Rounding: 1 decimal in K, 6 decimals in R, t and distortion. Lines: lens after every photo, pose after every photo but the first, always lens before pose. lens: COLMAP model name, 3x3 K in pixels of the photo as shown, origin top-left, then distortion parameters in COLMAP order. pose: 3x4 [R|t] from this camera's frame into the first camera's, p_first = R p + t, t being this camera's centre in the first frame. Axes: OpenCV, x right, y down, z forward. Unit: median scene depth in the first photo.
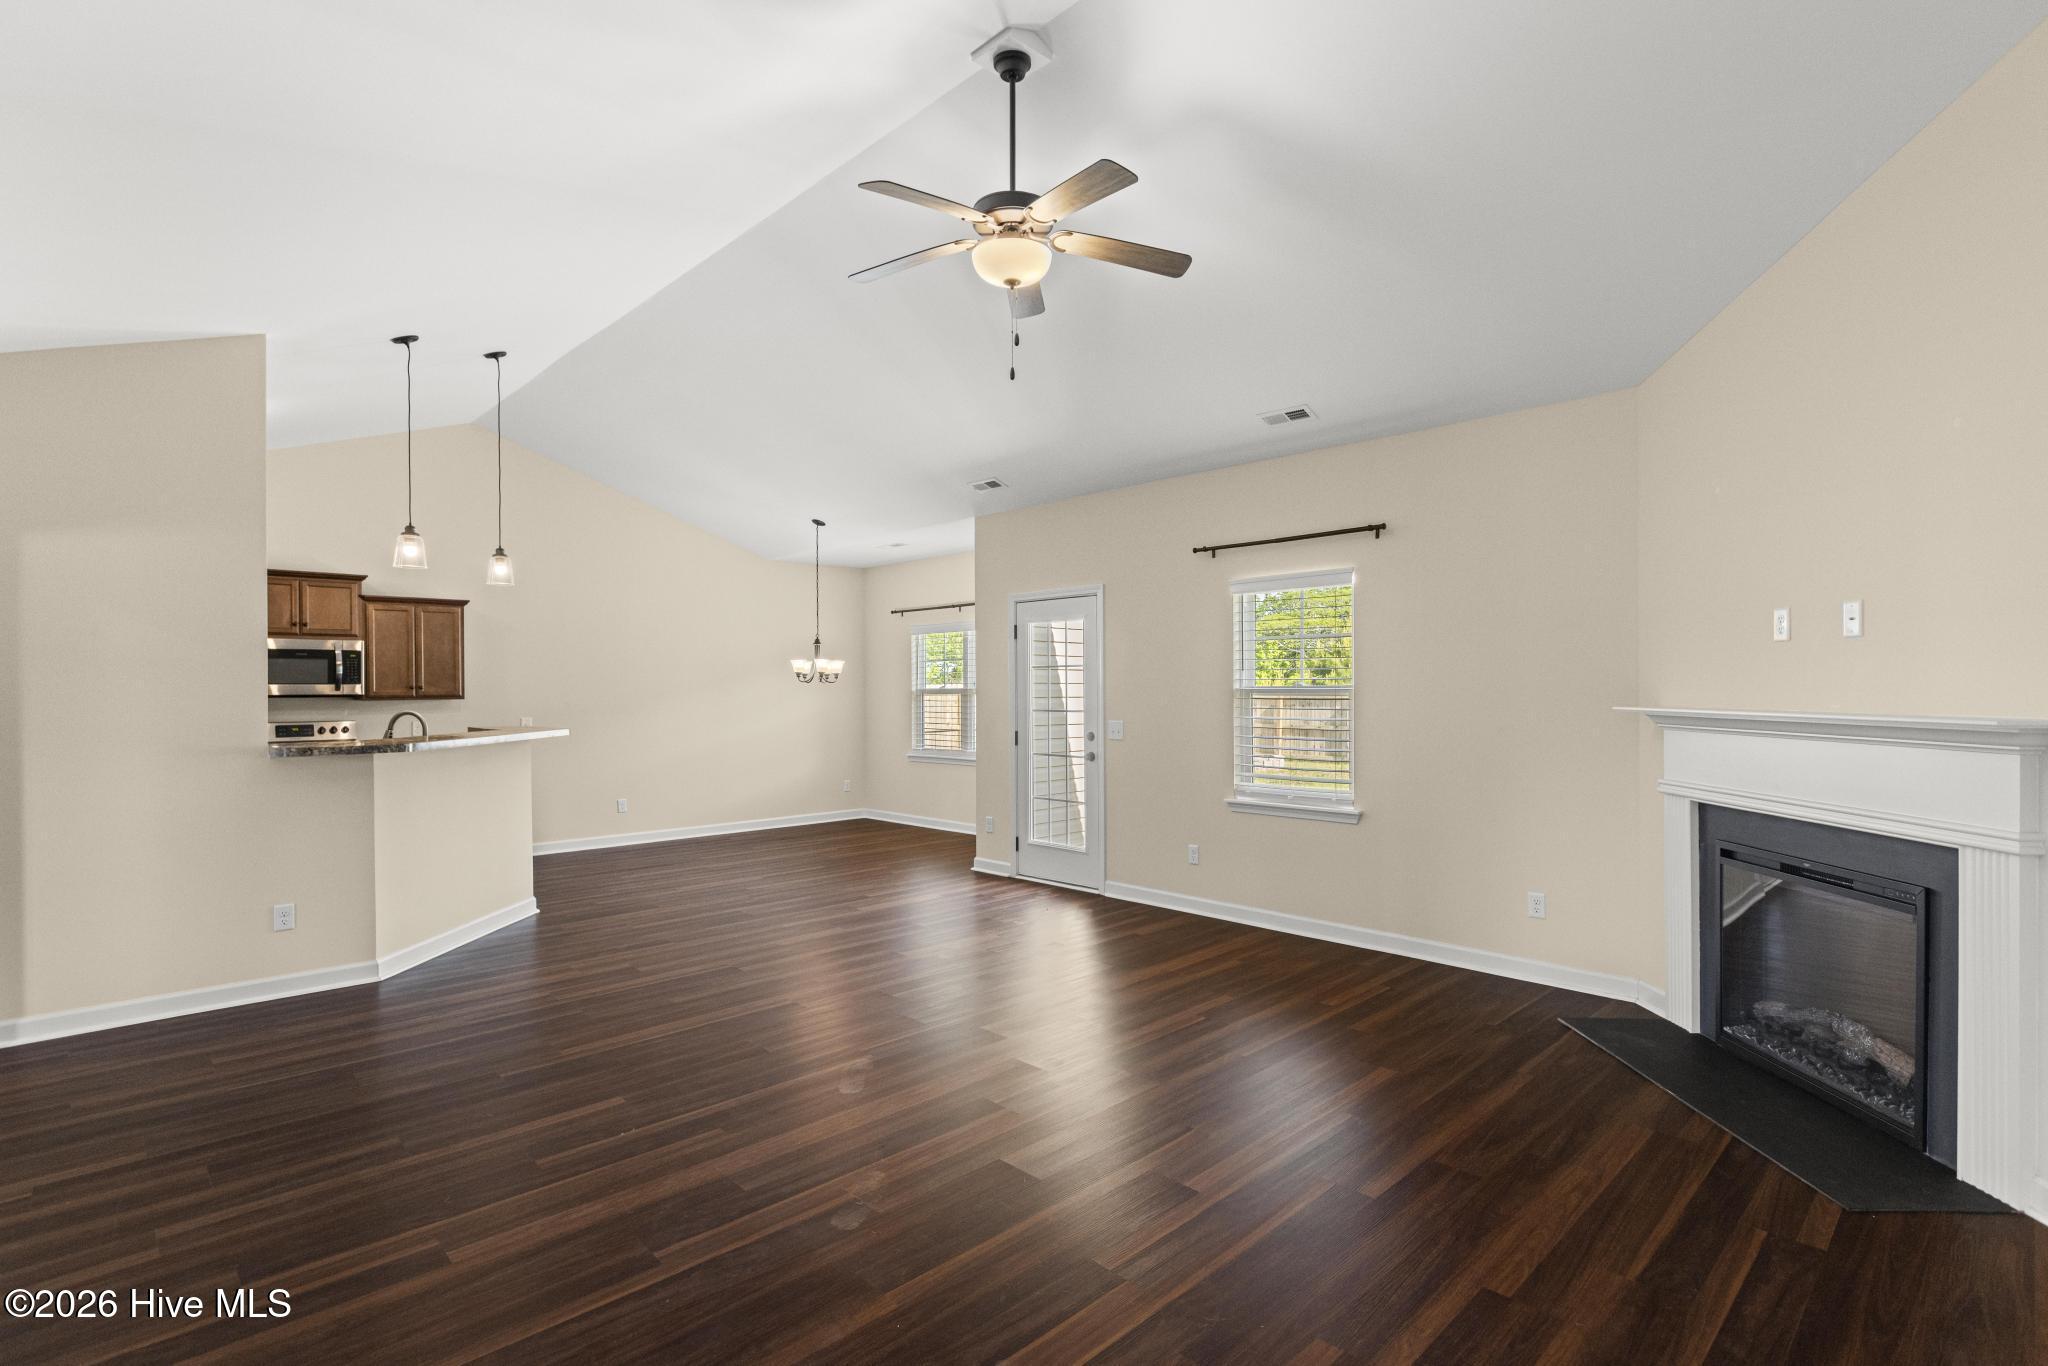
lens RADIAL K [[987.8, 0, 1041.0], [0, 987.8, 695.0], [0, 0, 1]] dist [-0.006158, -0.001112]
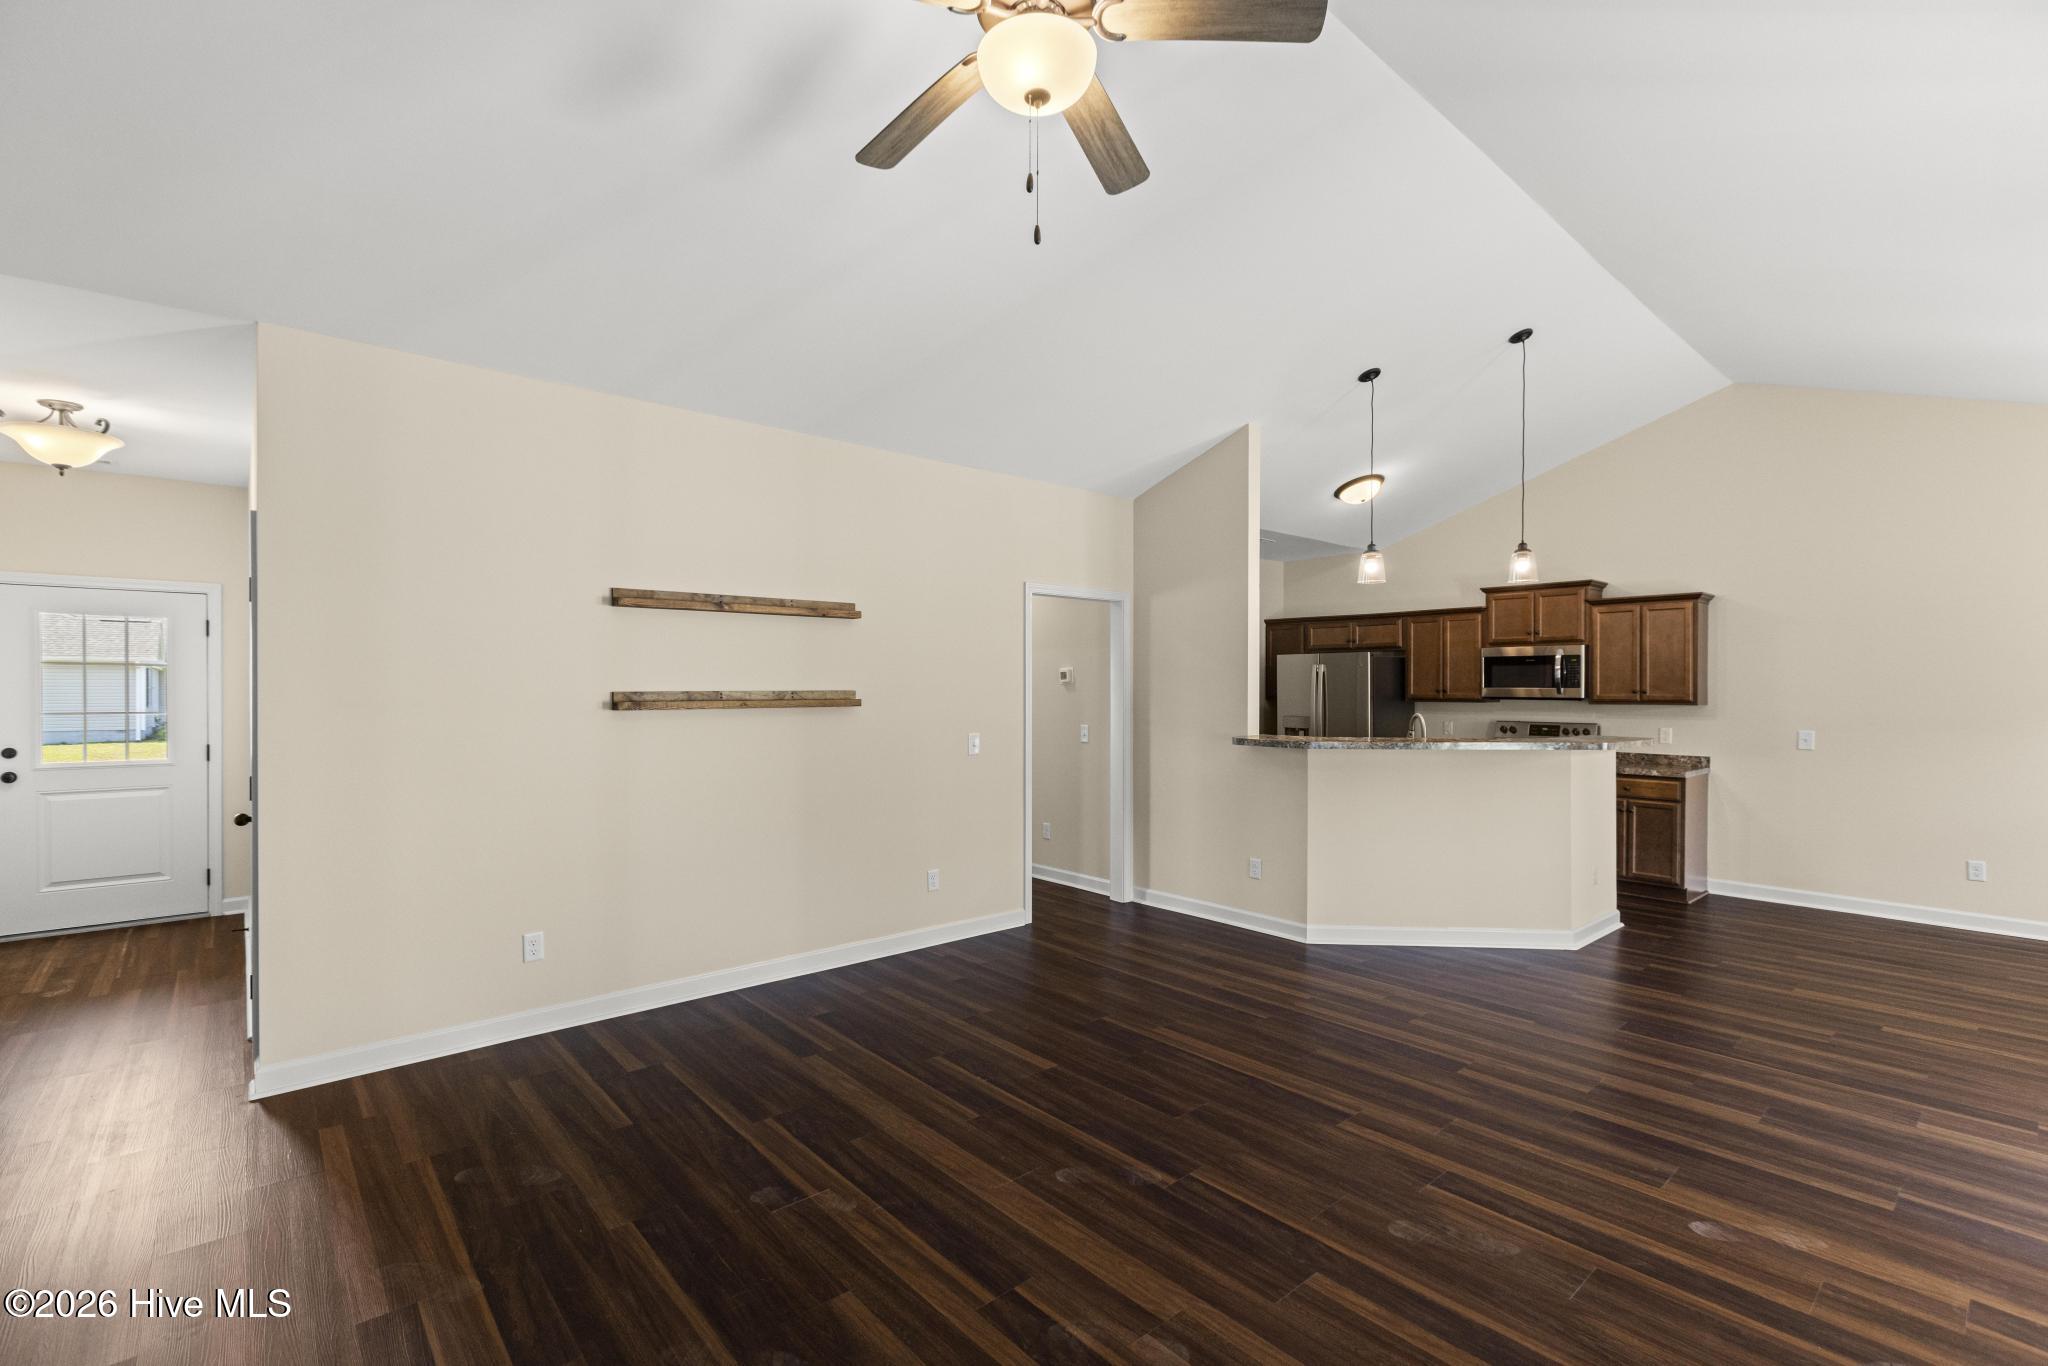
lens RADIAL K [[914.6, 0, 1028.0], [0, 914.6, 684.4], [0, 0, 1]] dist [0.002120, -0.000427]
pose [[-0.057551, 0.000430, -0.998342, 0.287841], [-0.011666, 0.999931, 0.001103, -0.009045], [0.998274, 0.011710, -0.057542, 0.493883]]
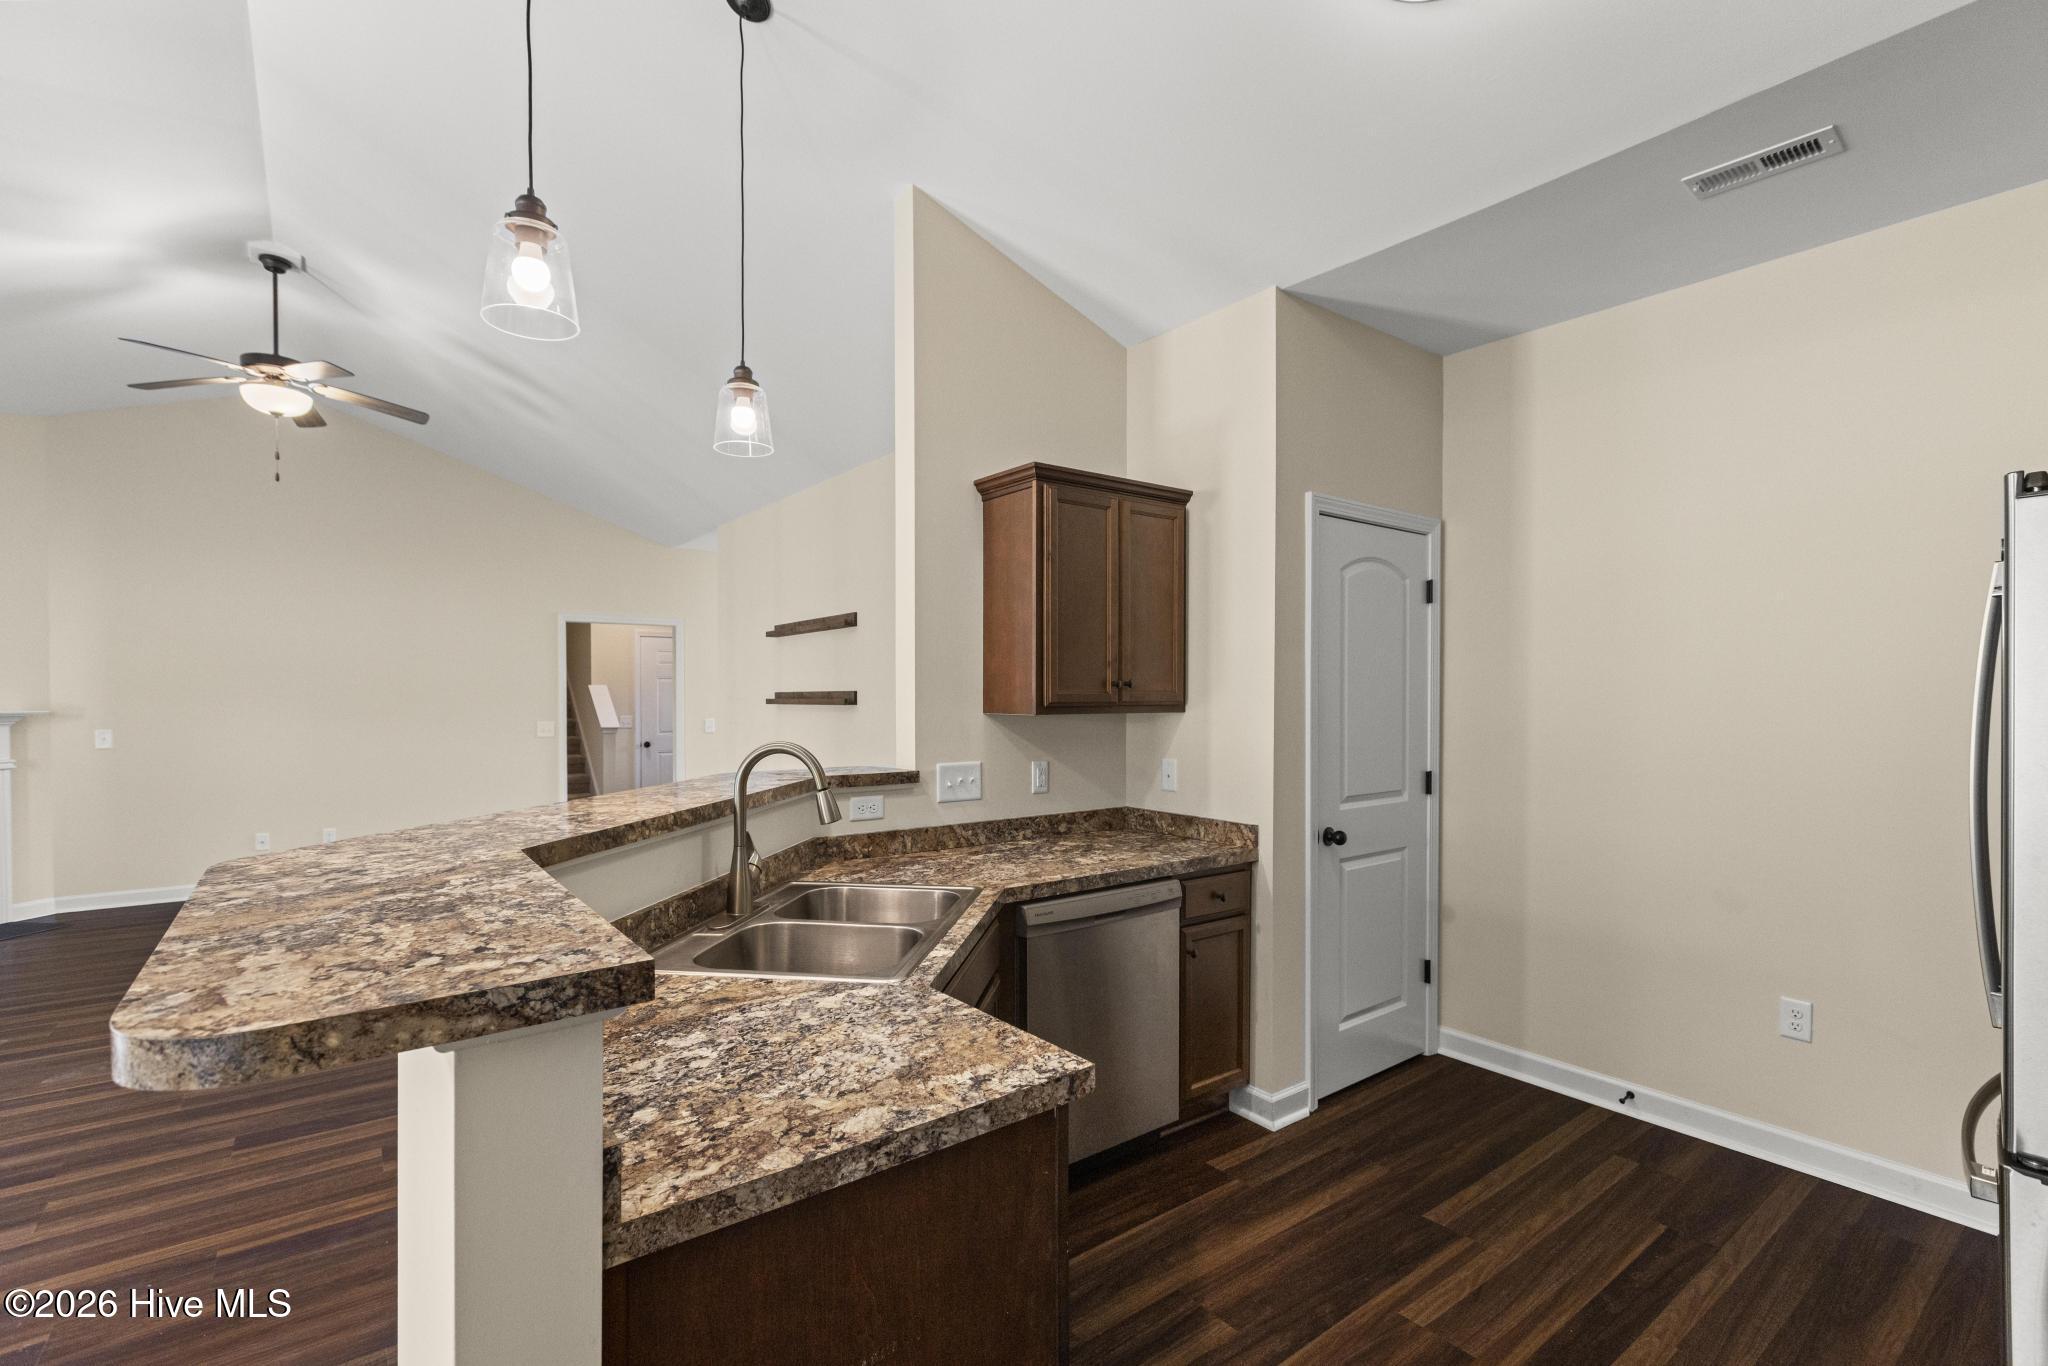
lens RADIAL K [[915.7, 0, 1001.0], [0, 915.7, 711.3], [0, 0, 1]] dist [0.004352, 0.000411]
pose [[-0.990596, 0.004980, 0.136731, -0.607783], [0.008881, 0.999570, 0.027931, -0.005019], [-0.136533, 0.028883, -0.990214, 1.051731]]
